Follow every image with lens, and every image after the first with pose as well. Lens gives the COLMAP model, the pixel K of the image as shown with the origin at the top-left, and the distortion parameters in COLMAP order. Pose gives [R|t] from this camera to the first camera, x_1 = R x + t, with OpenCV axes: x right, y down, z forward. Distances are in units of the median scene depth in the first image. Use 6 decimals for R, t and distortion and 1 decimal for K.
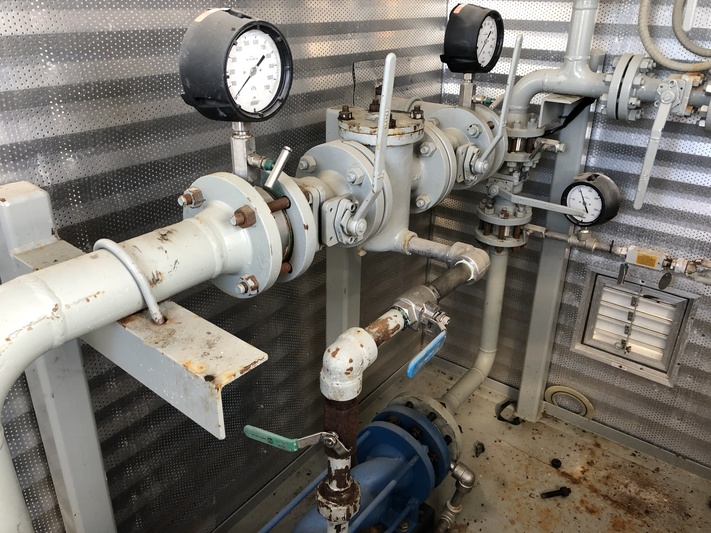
lens RADIAL K [[570.3, 0, 355.6], [0, 570.3, 258.3], [0, 0, 1]] dist [0.056425, -0.068452]
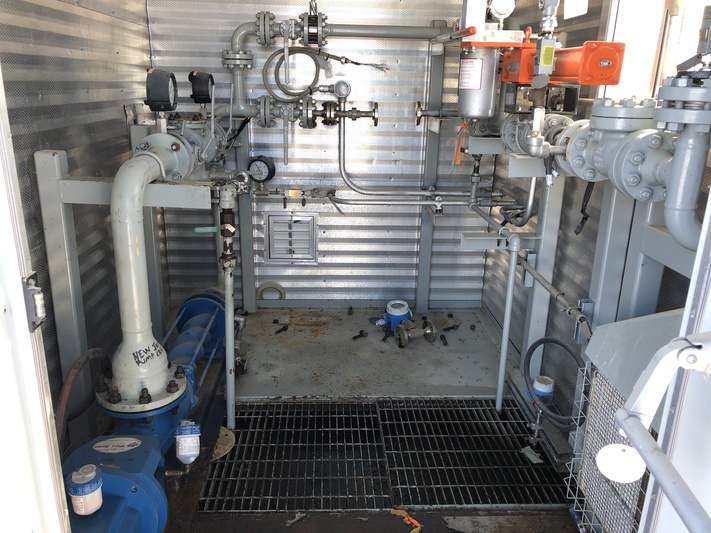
lens RADIAL K [[570.3, 0, 355.6], [0, 570.3, 258.3], [0, 0, 1]] dist [0.056425, -0.068452]
pose [[0.771769, -0.187608, 0.607599, -0.536951], [0.252815, 0.967254, -0.022465, 0.292021], [-0.583488, 0.170947, 0.793926, -0.624468]]
